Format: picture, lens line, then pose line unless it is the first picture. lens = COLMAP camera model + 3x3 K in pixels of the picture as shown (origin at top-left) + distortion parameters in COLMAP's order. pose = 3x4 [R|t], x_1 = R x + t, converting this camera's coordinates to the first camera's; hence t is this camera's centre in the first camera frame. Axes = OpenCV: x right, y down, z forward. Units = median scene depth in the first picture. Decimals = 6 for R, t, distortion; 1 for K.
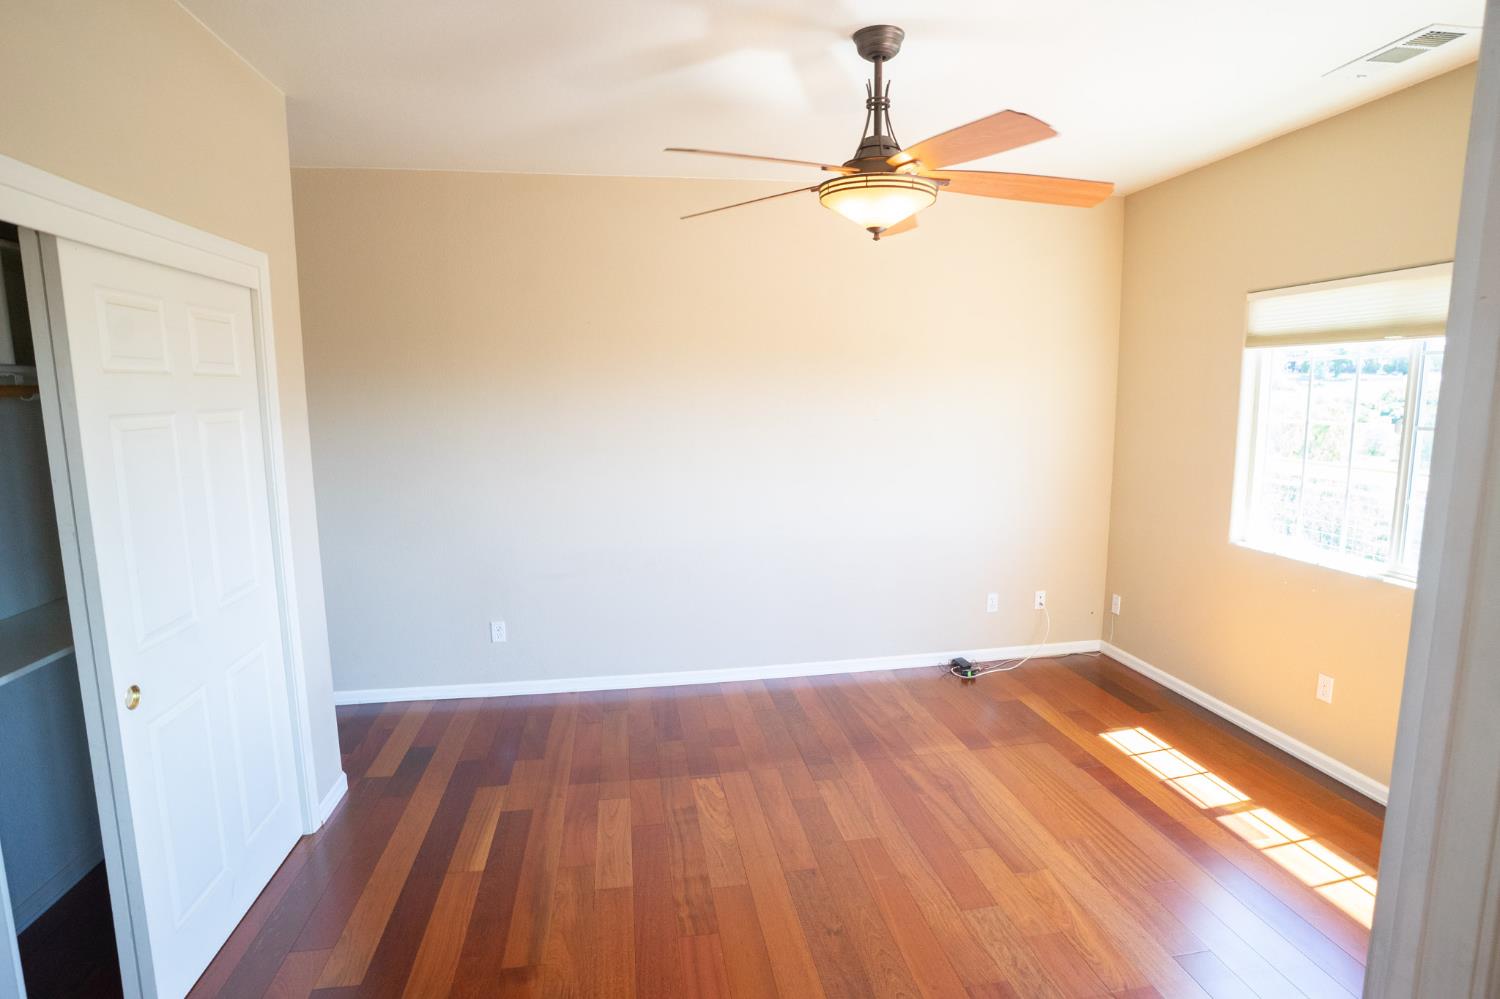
lens RADIAL K [[740.0, 0, 742.8], [0, 740.0, 501.9], [0, 0, 1]] dist [-0.081816, 0.037299]
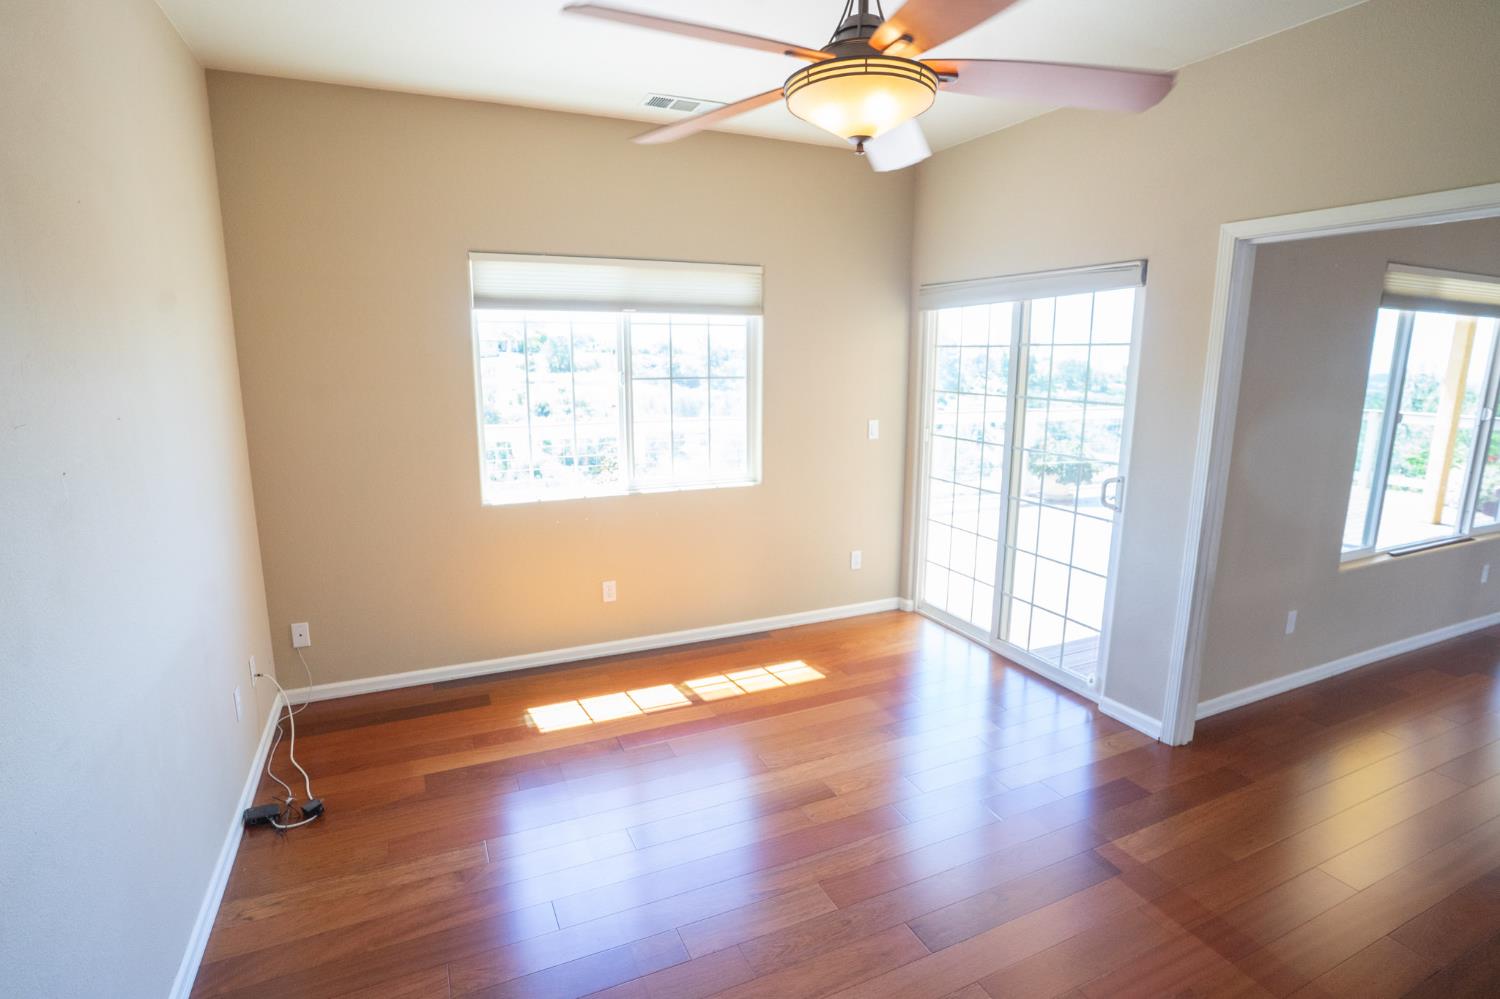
lens RADIAL K [[740.0, 0, 742.8], [0, 740.0, 501.9], [0, 0, 1]] dist [-0.081816, 0.037299]
pose [[-0.251884, -0.176583, 0.951511, -0.406209], [0.142319, 0.965763, 0.216903, -0.125119], [-0.957235, 0.190052, -0.218129, 0.941860]]
